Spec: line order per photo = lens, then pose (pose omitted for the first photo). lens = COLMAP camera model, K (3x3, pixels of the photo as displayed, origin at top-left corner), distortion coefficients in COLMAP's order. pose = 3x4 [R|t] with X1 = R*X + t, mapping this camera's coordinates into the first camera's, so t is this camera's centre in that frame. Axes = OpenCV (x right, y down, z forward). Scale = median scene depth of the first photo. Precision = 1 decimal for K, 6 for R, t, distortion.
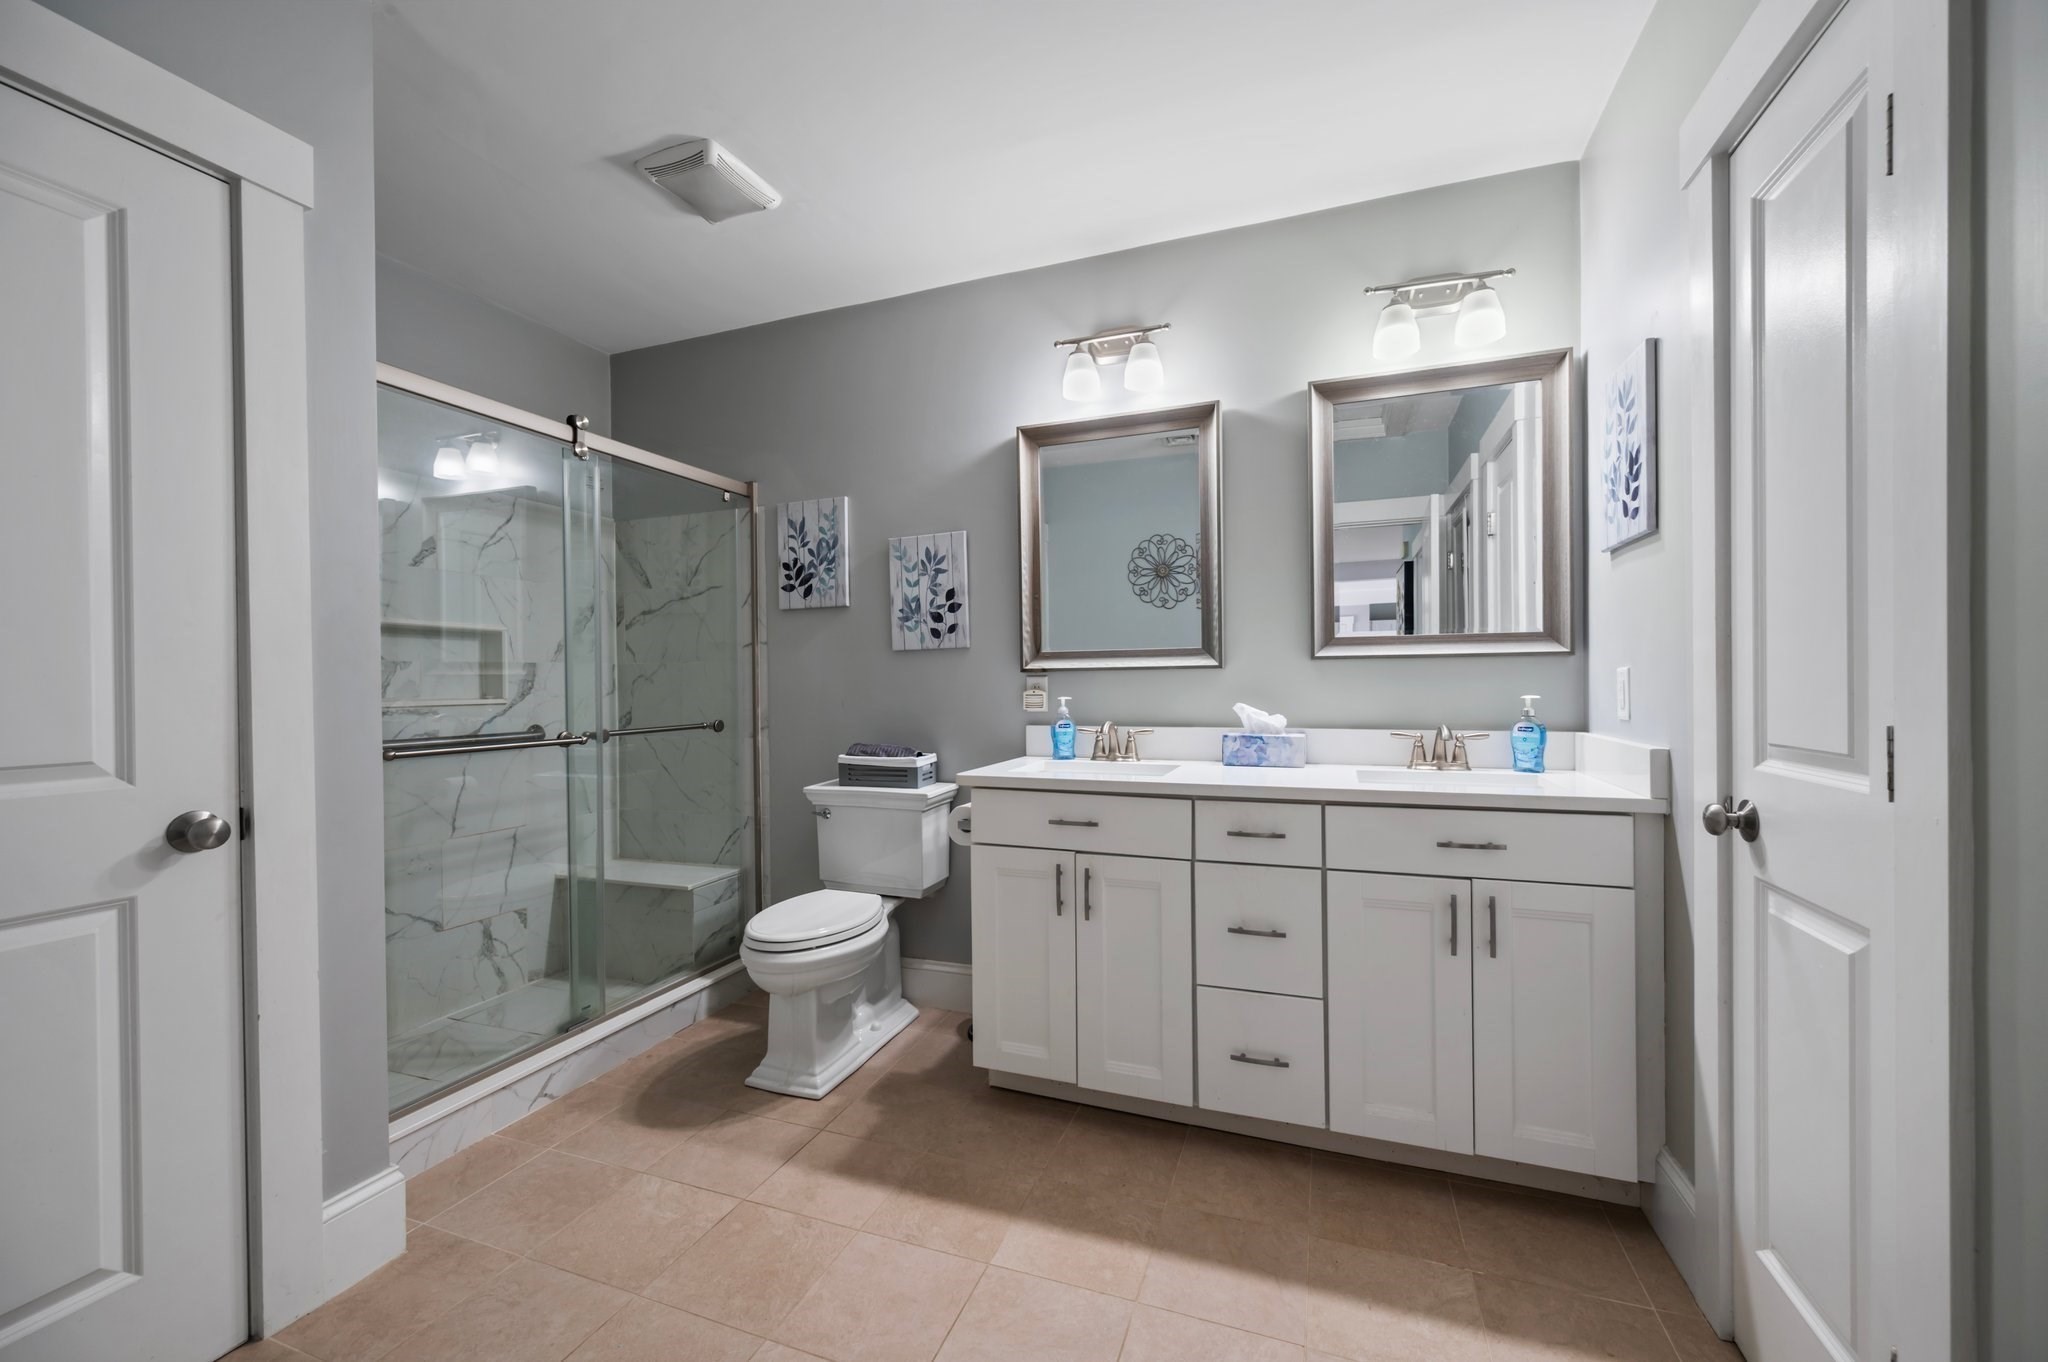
lens RADIAL K [[799.2, 0, 1028.0], [0, 799.2, 689.5], [0, 0, 1]] dist [-0.001528, -0.000118]
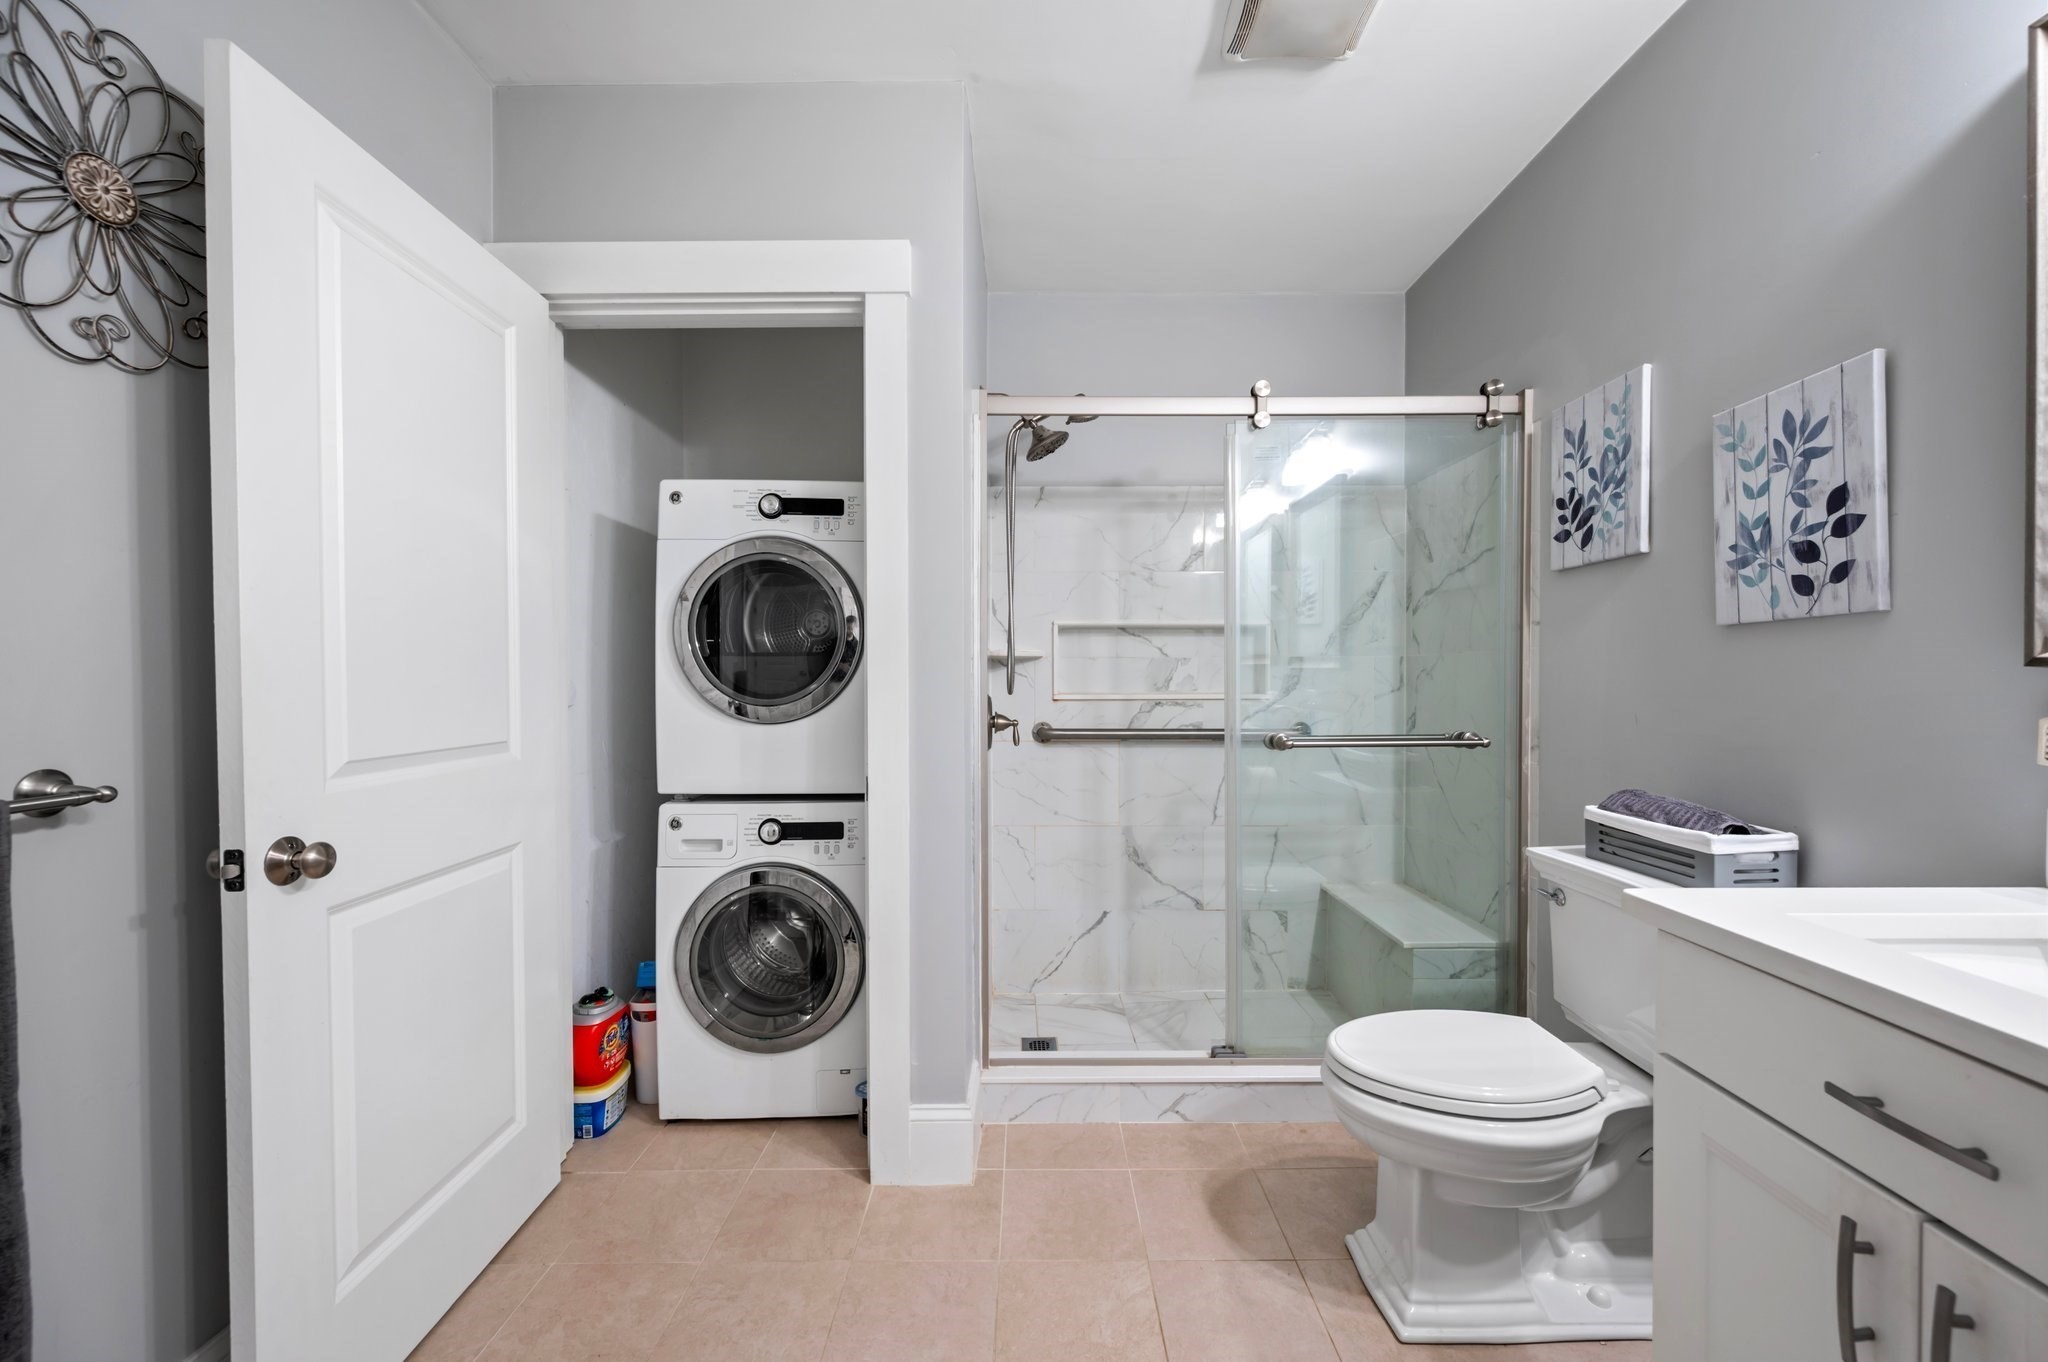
lens RADIAL K [[799.2, 0, 1028.0], [0, 799.2, 689.5], [0, 0, 1]] dist [-0.001528, -0.000118]
pose [[0.353267, 0.024102, -0.935212, 0.168288], [-0.009407, 0.999709, 0.022211, -0.013691], [0.935475, 0.000951, 0.353391, 0.388267]]
